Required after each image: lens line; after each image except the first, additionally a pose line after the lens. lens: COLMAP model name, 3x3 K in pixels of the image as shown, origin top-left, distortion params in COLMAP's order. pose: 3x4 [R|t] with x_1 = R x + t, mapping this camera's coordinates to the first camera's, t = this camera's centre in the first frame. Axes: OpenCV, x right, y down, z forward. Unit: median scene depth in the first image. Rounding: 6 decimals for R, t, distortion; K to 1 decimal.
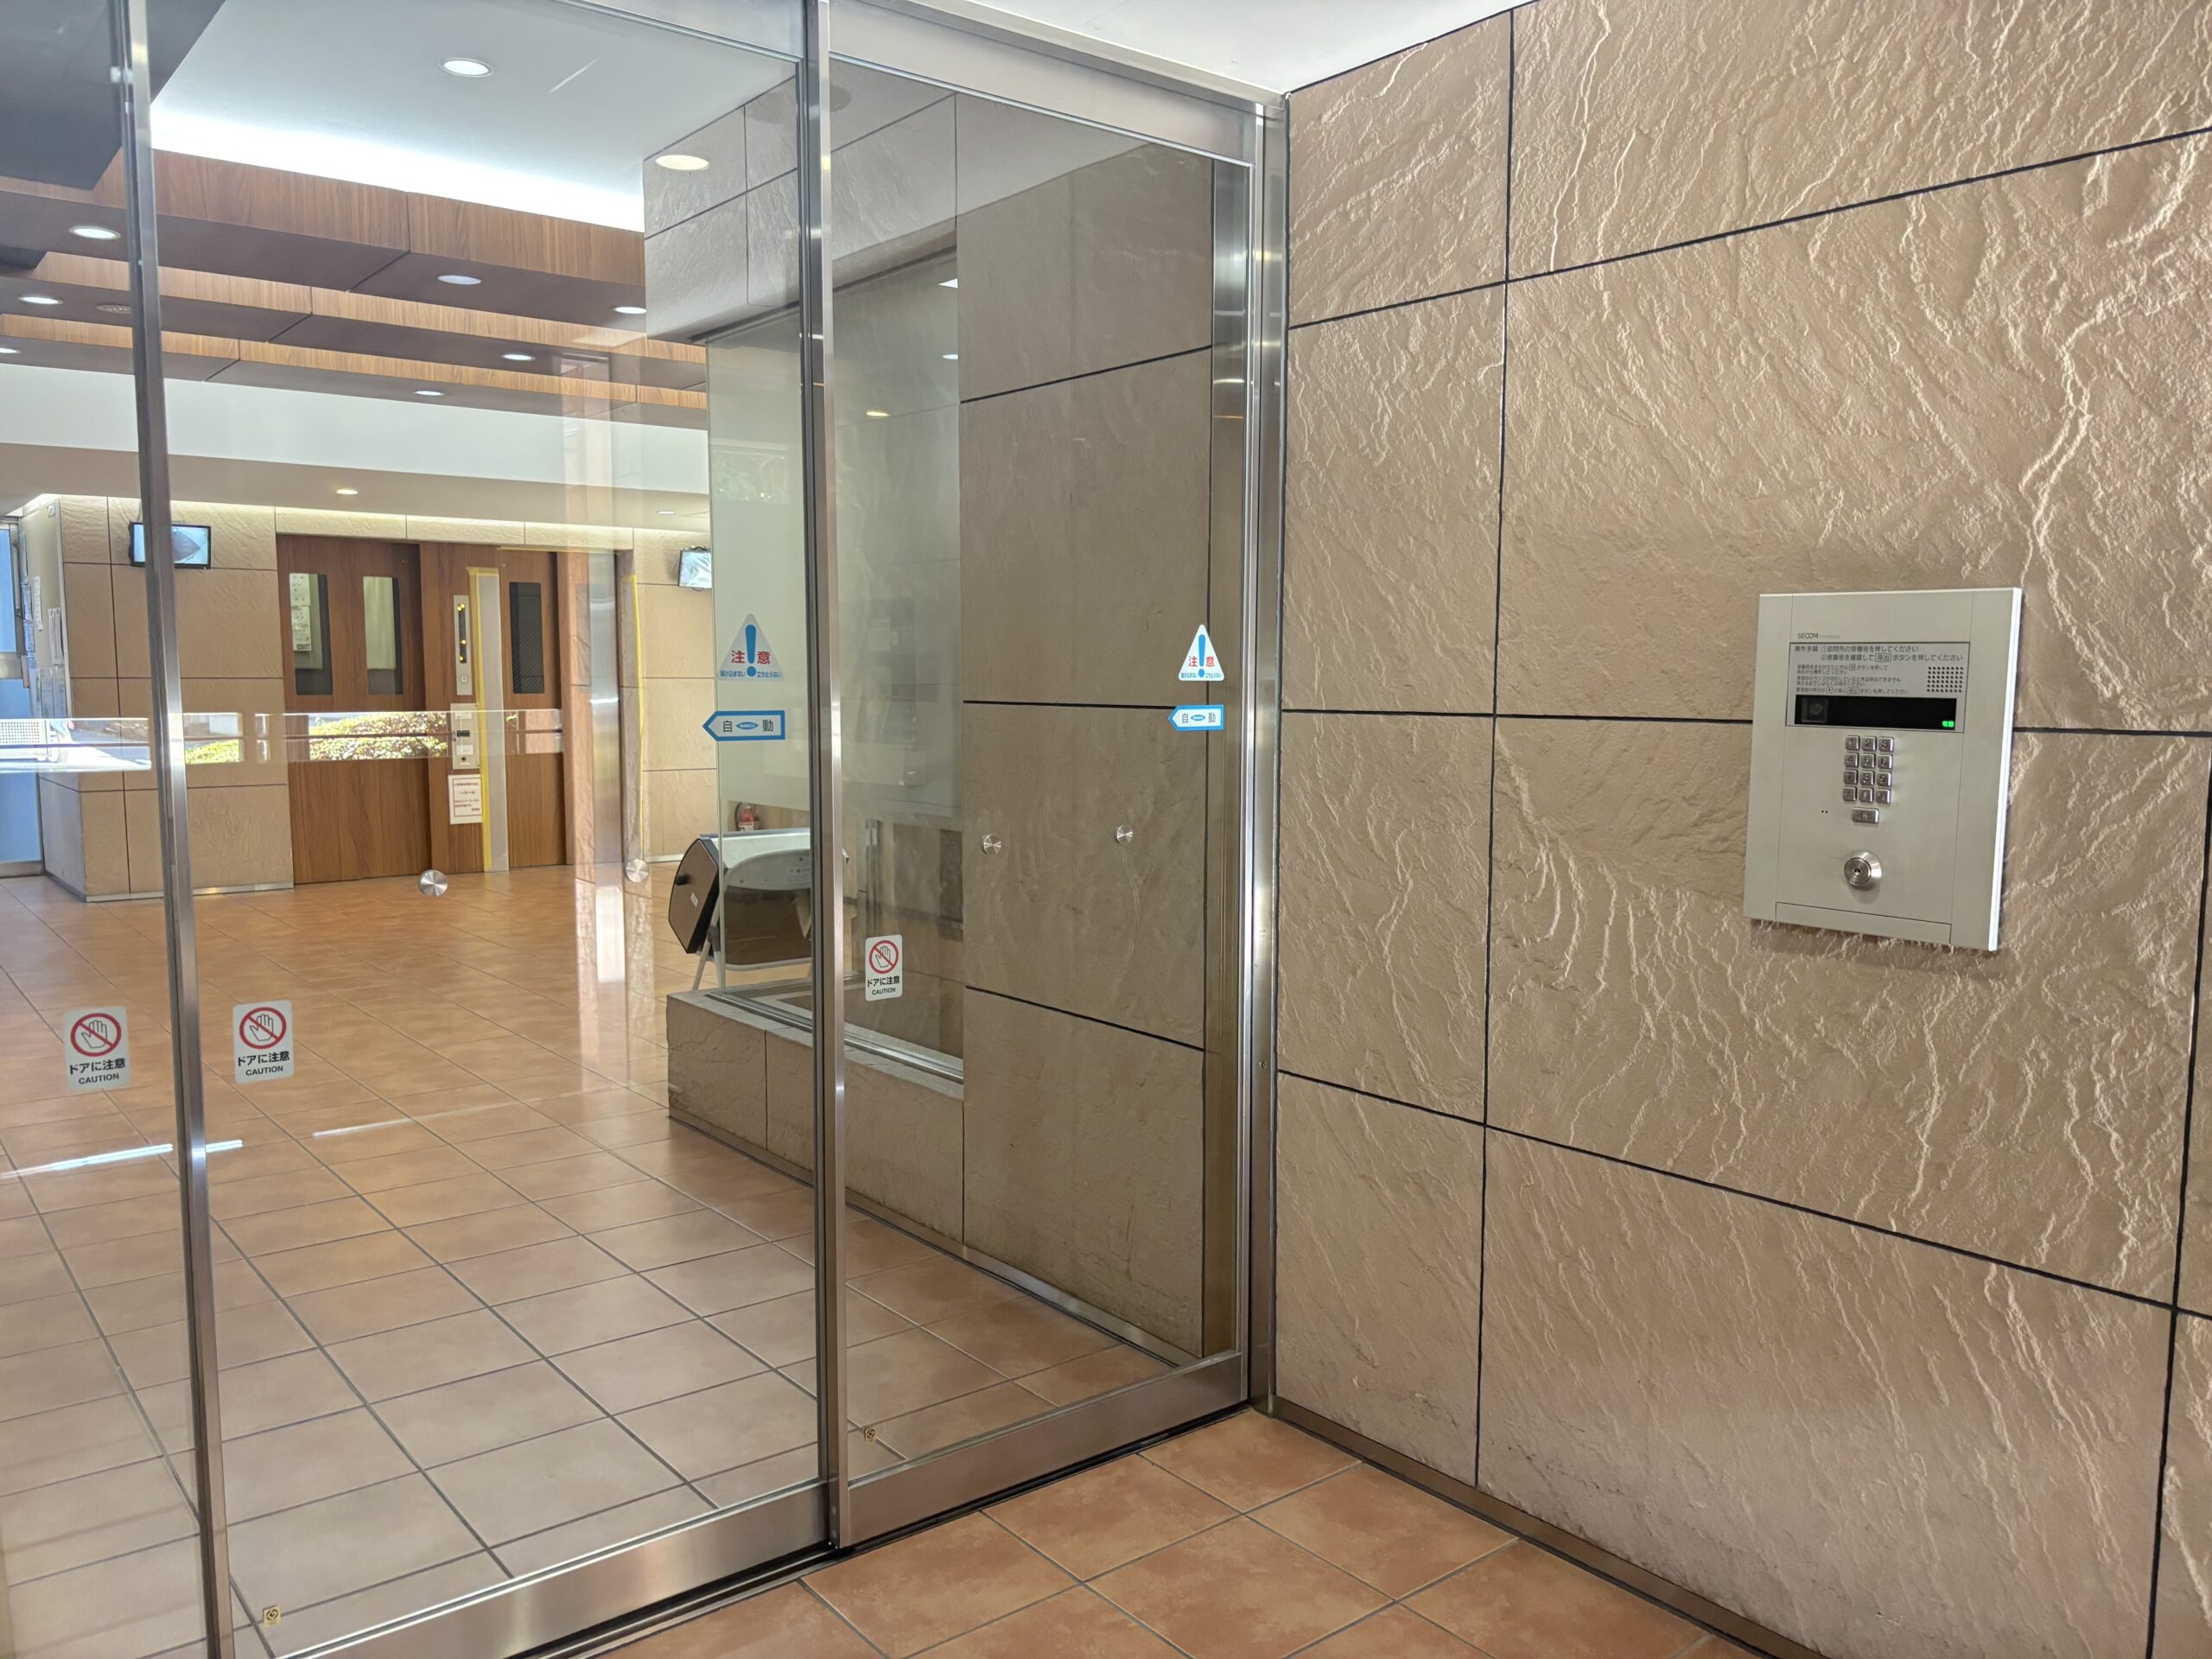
lens RADIAL K [[1667.1, 0, 1105.4], [0, 1667.1, 832.6], [0, 0, 1]] dist [-0.000885, 0.007634]
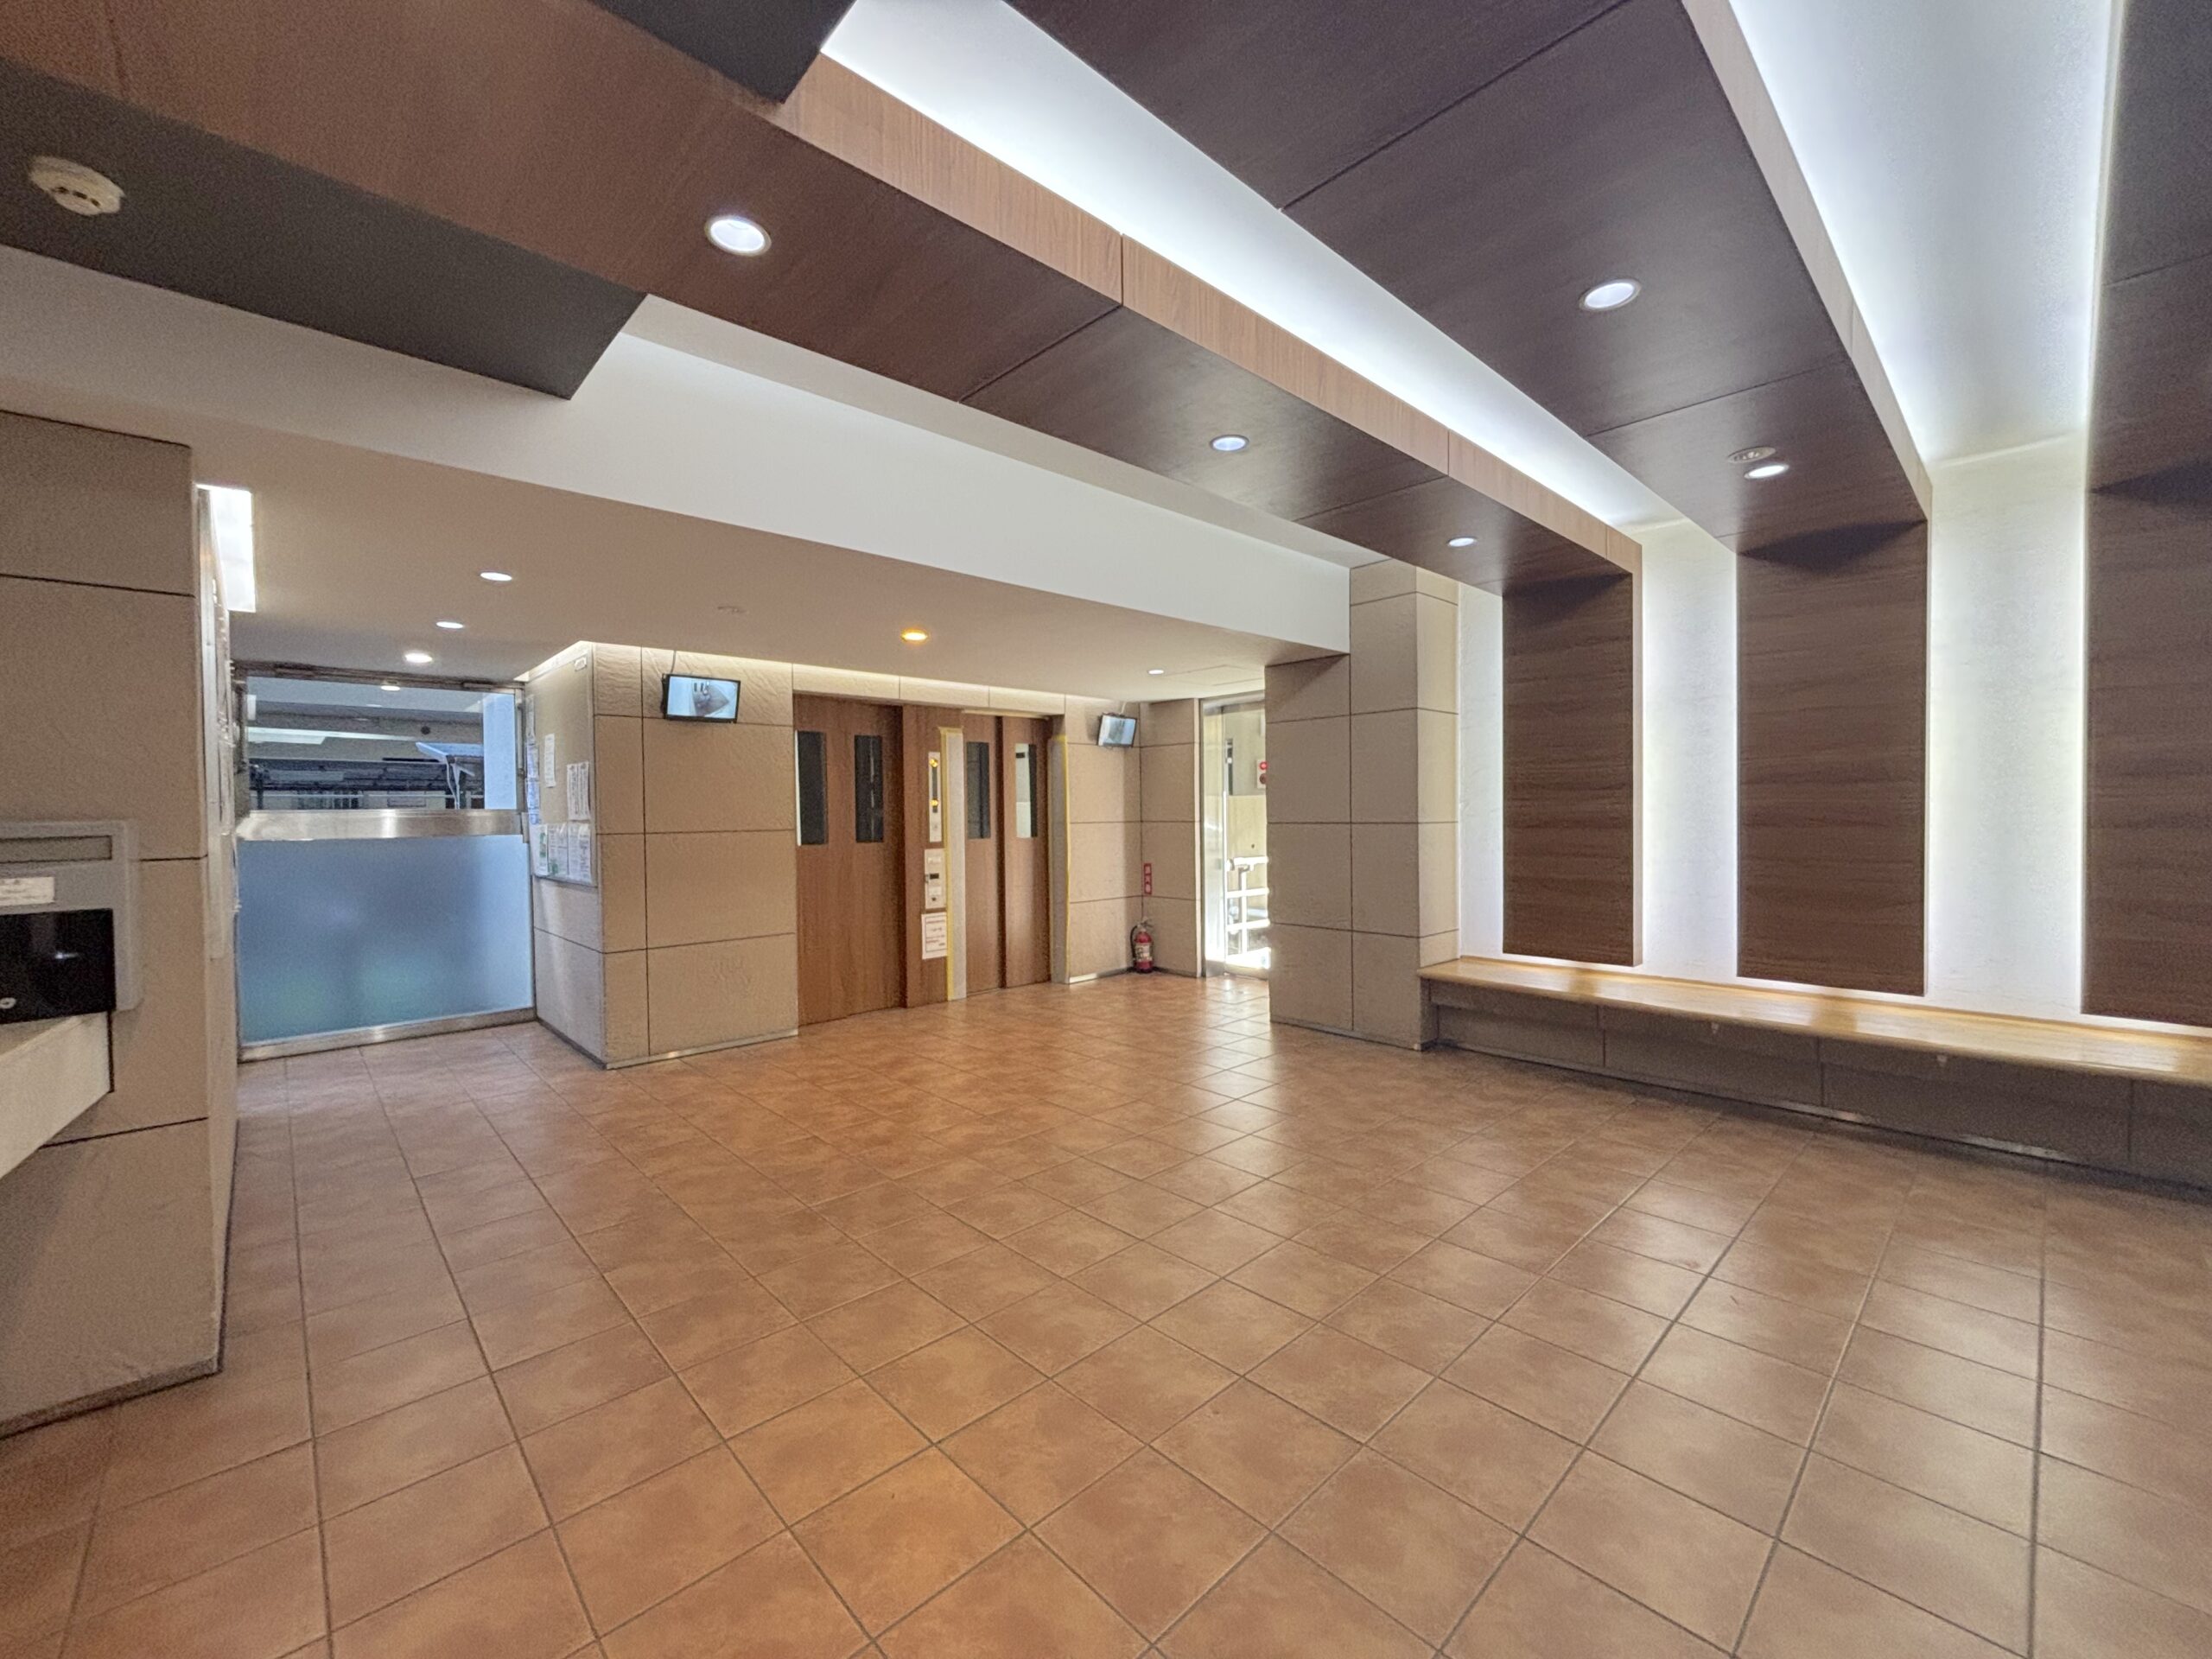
lens RADIAL K [[892.3, 0, 1107.4], [0, 892.3, 828.6], [0, 0, 1]] dist [0.001735, 0.000011]
pose [[0.996789, -0.018468, 0.077914, -0.317278], [0.024930, 0.996254, -0.082799, -0.039315], [-0.076093, 0.084475, 0.993516, 0.402452]]
